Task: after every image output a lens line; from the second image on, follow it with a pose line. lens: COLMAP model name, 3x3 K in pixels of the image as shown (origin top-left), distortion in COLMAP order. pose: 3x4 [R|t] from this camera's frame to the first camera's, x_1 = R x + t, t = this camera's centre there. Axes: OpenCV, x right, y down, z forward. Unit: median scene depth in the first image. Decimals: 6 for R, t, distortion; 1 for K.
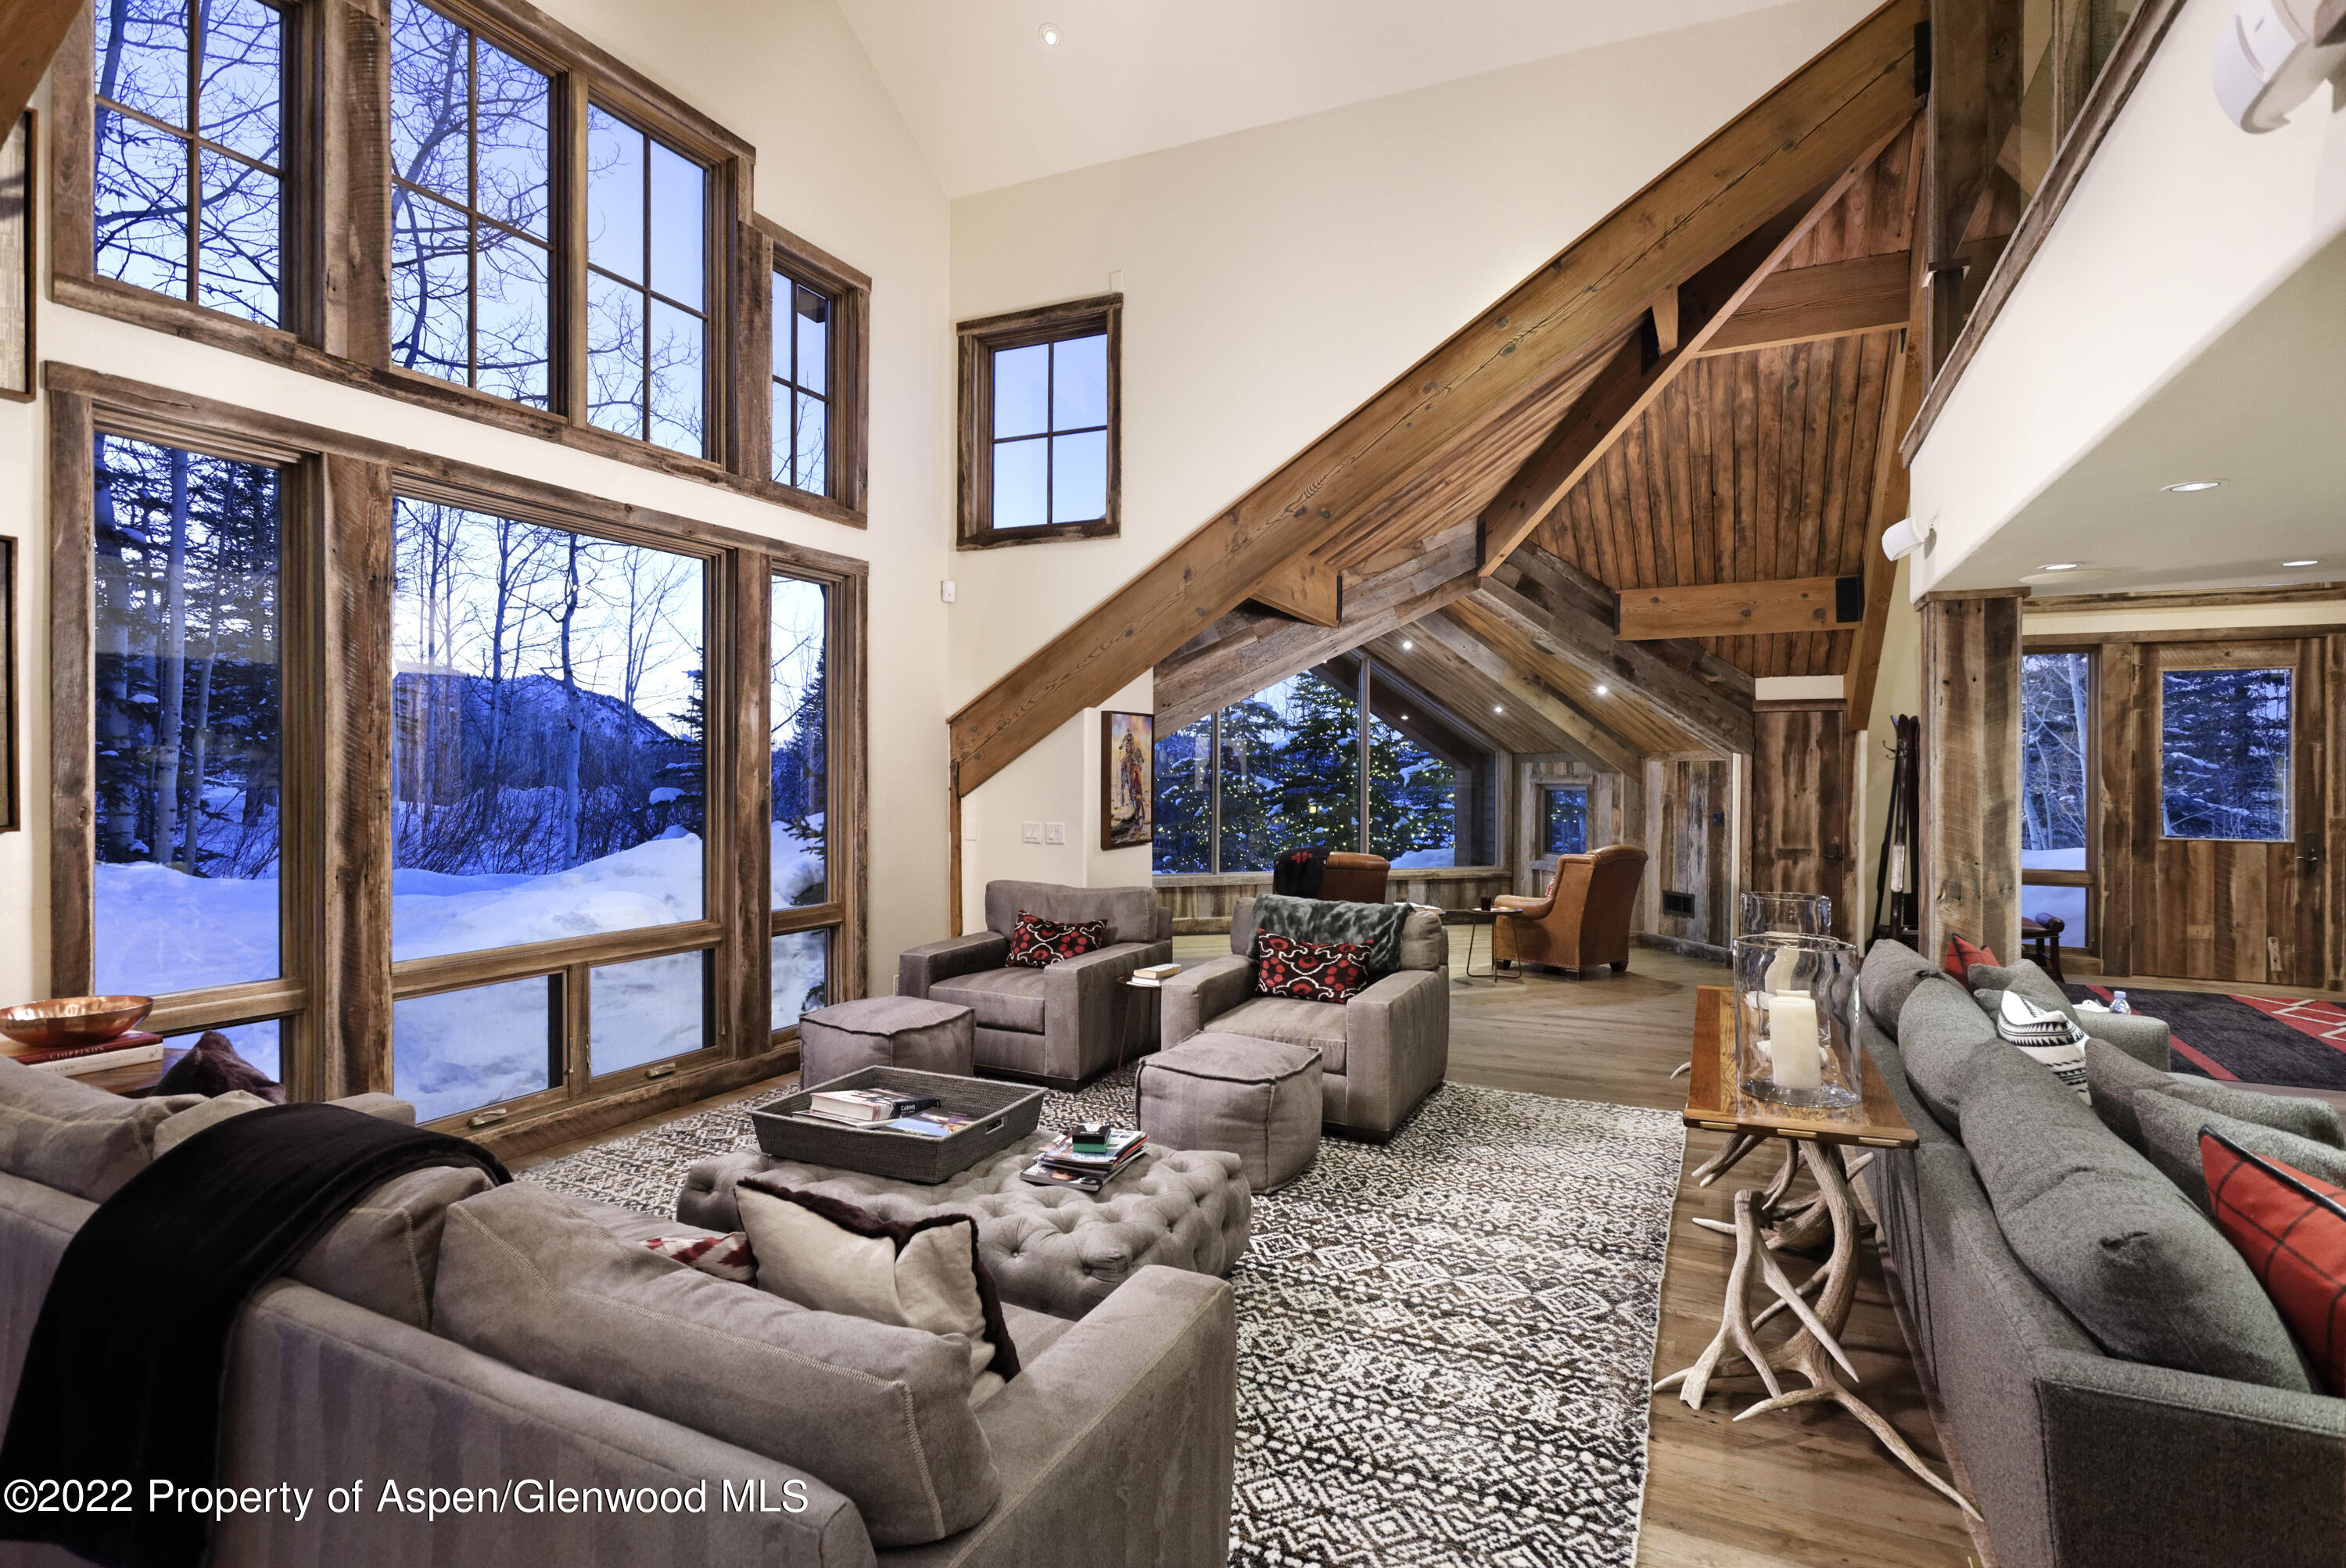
lens RADIAL K [[1137.1, 0, 1170.9], [0, 1137.1, 780.3], [0, 0, 1]] dist [-0.006400, -0.000320]
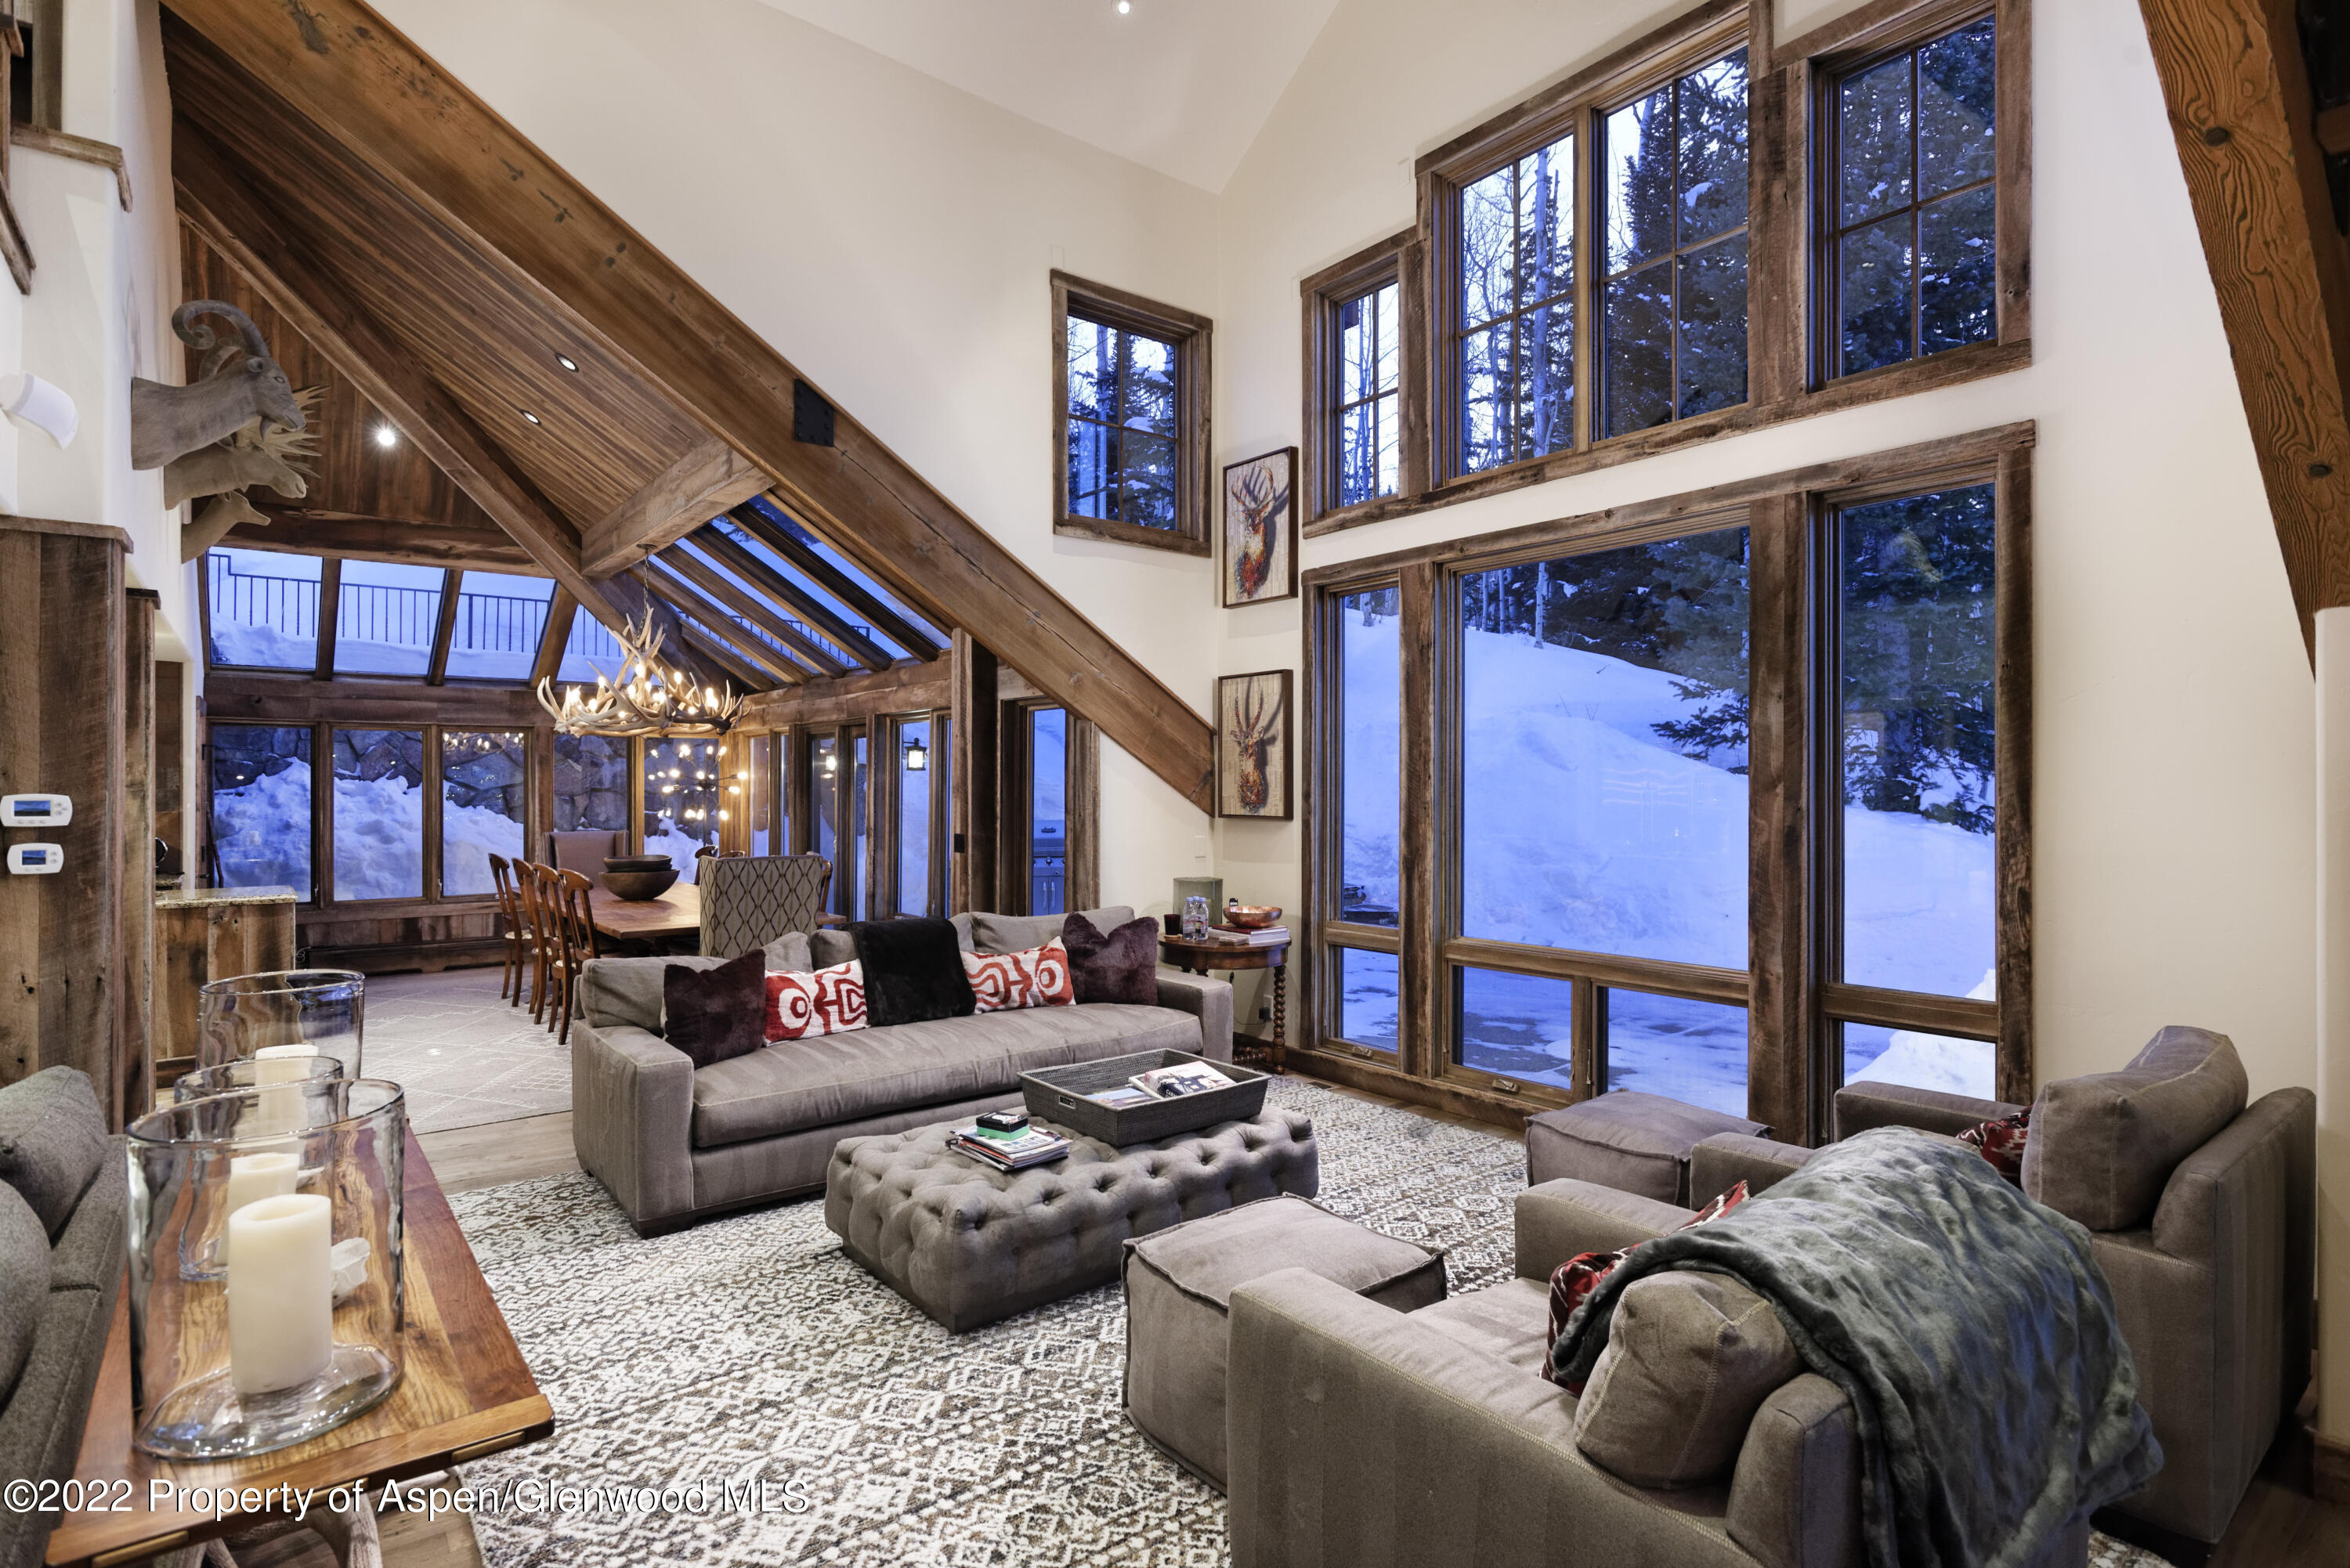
lens RADIAL K [[1197.9, 0, 1172.1], [0, 1197.9, 790.8], [0, 0, 1]] dist [-0.004267, 0.000378]
pose [[-0.447966, -0.001812, -0.894049, 0.732725], [-0.007150, 0.999973, 0.001556, -0.004193], [0.894022, 0.007089, -0.447967, 1.389595]]
